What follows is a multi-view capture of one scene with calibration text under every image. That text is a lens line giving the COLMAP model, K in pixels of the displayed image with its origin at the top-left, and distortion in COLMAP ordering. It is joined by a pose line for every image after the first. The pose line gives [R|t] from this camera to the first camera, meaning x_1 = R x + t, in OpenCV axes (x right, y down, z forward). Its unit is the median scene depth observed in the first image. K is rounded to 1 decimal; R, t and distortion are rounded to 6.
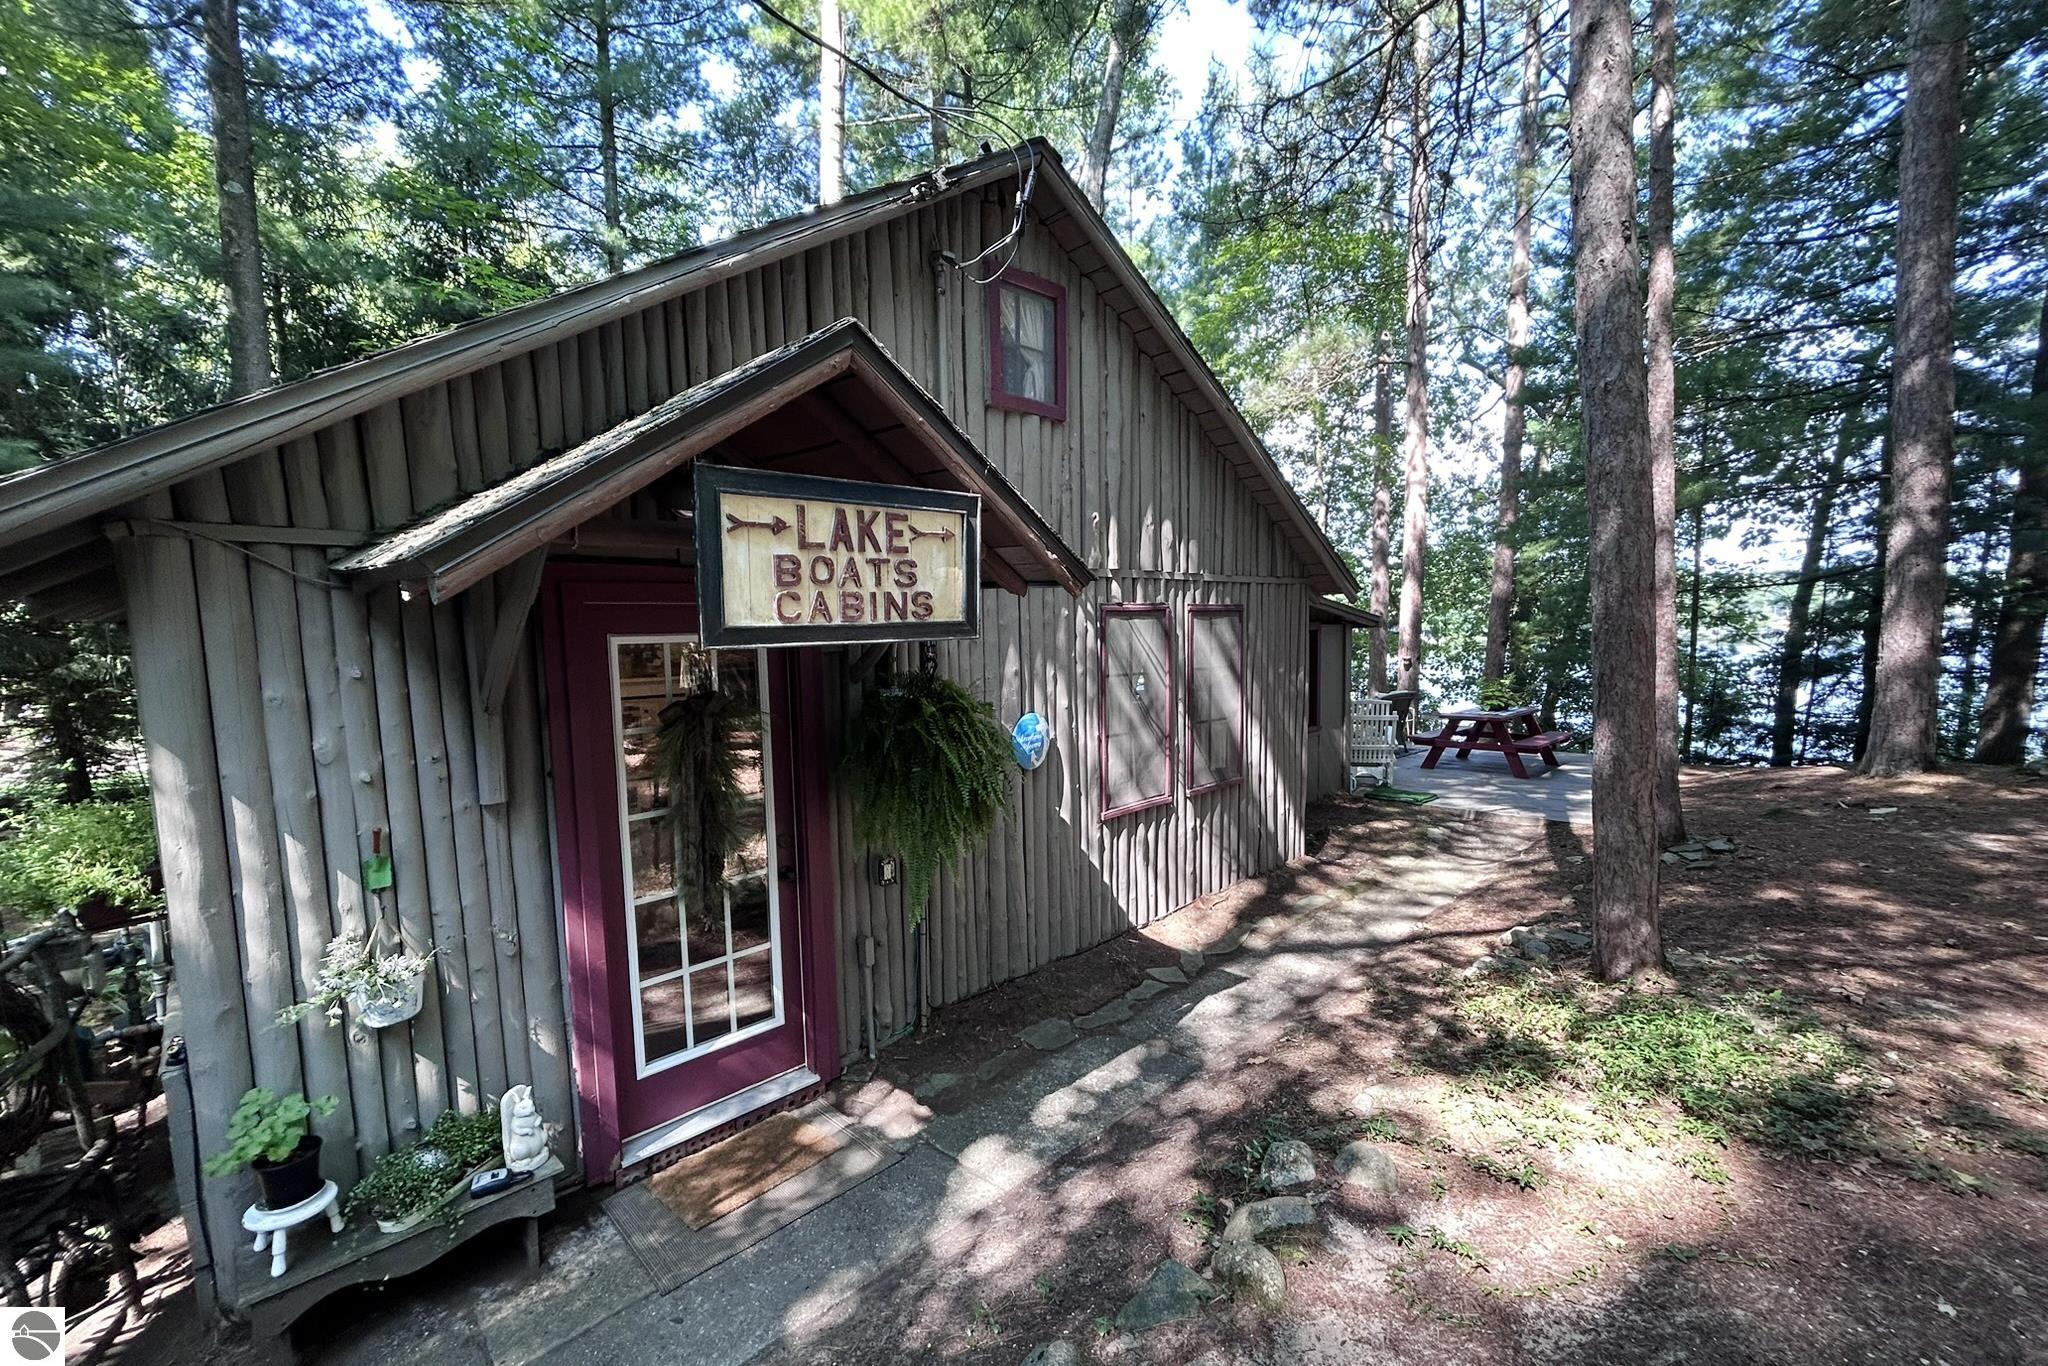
lens RADIAL K [[821.1, 0, 1024.7], [0, 821.1, 687.9], [0, 0, 1]] dist [-0.000416, -0.000010]
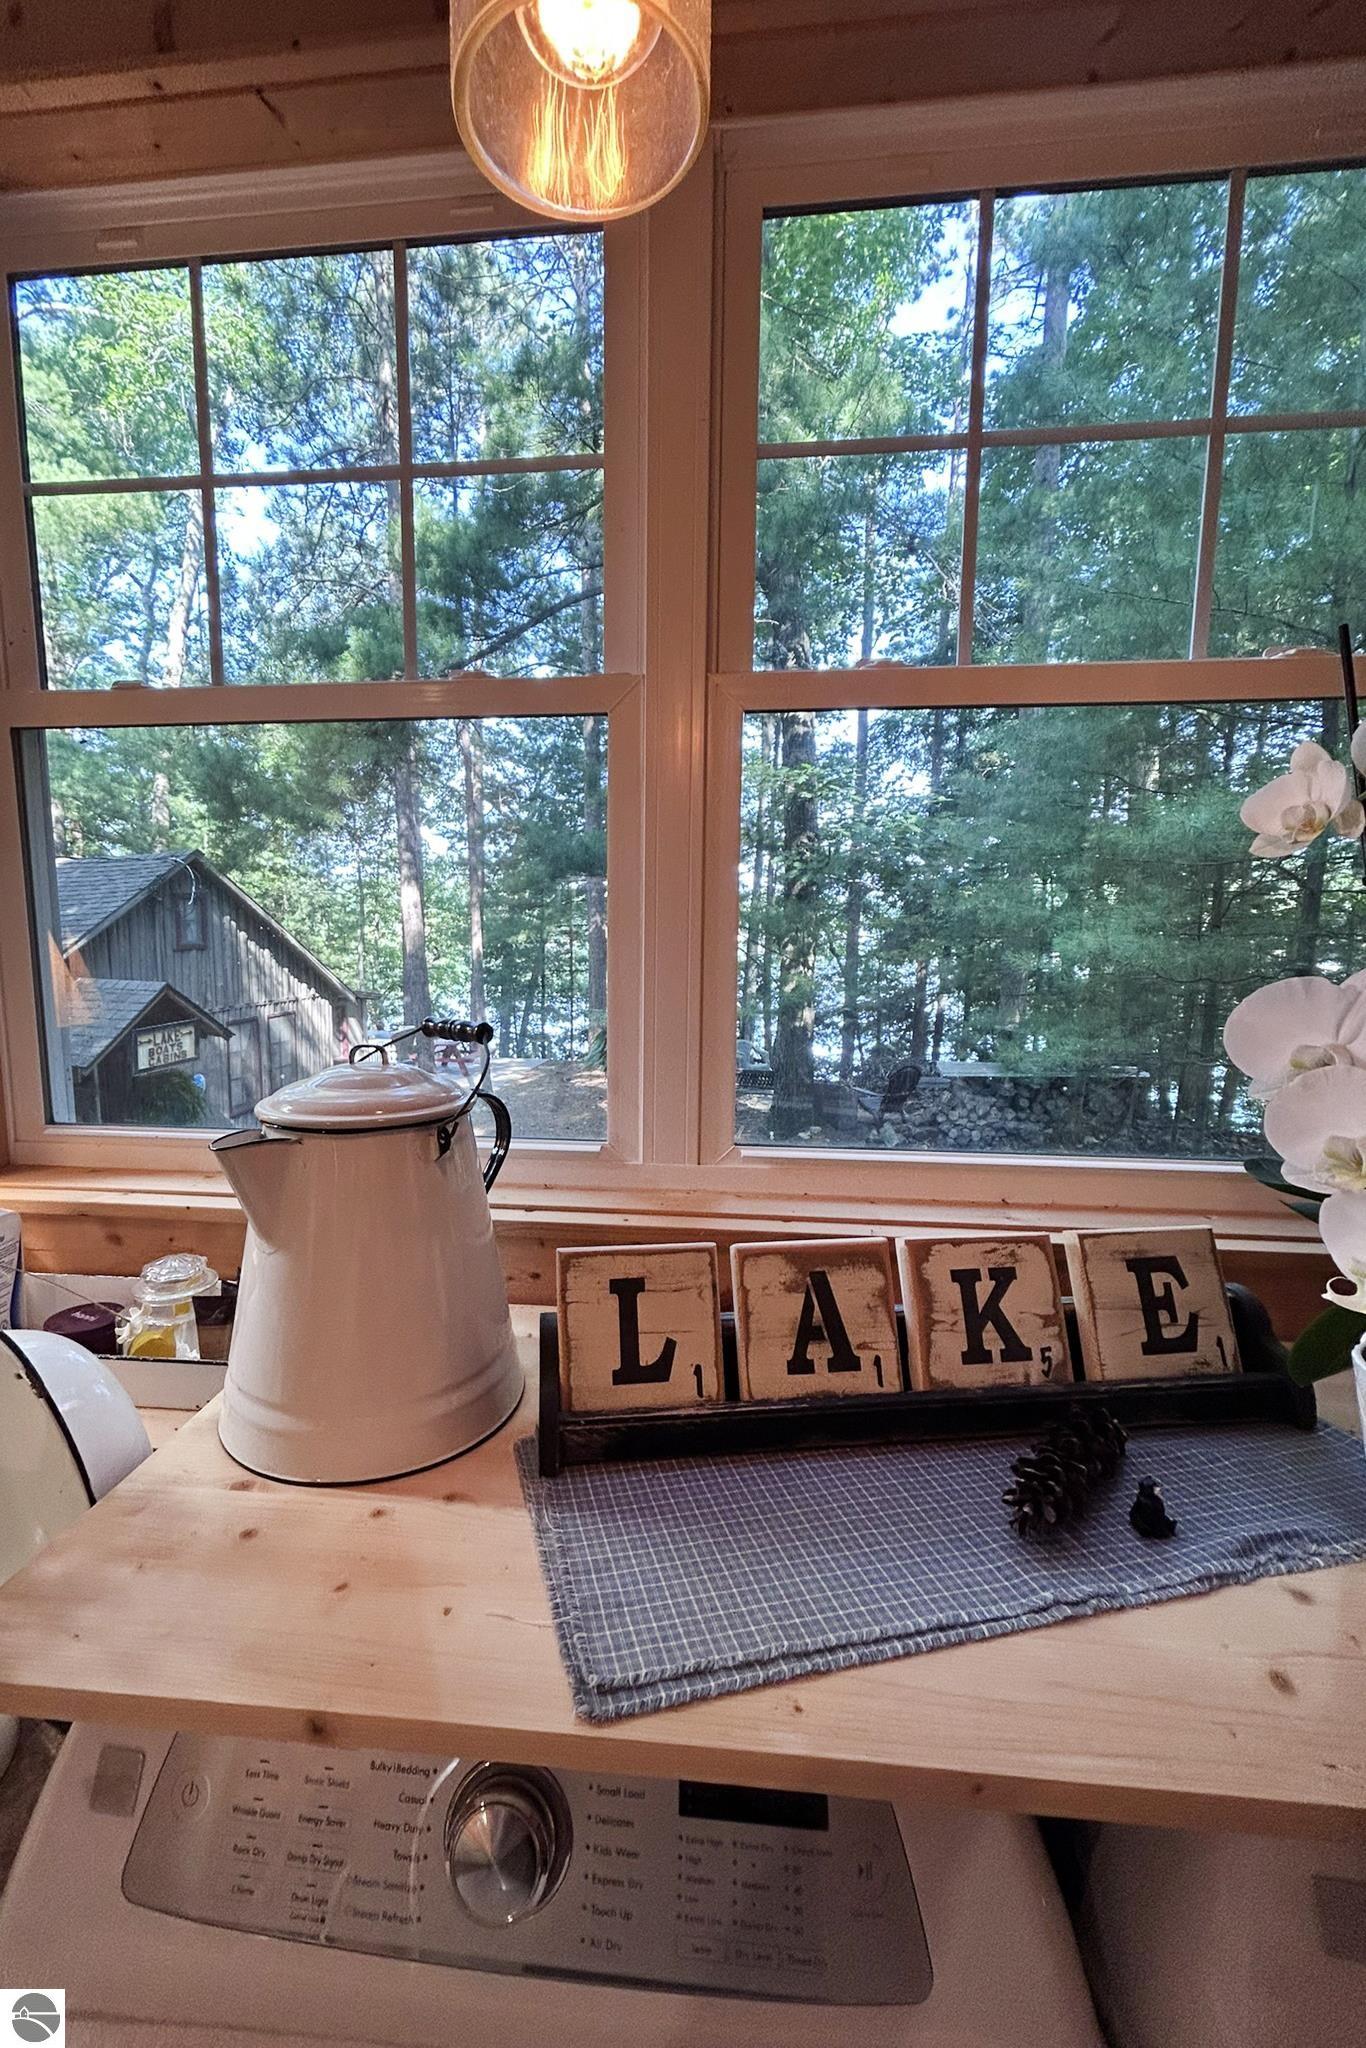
lens RADIAL K [[821.1, 0, 681.1], [0, 821.1, 1026.6], [0, 0, 1]] dist [-0.000416, -0.000010]
pose [[0.792958, -0.048294, 0.607359, -0.584812], [0.046390, 0.998746, 0.018849, -0.202163], [-0.607507, 0.013229, 0.794204, -3.063685]]
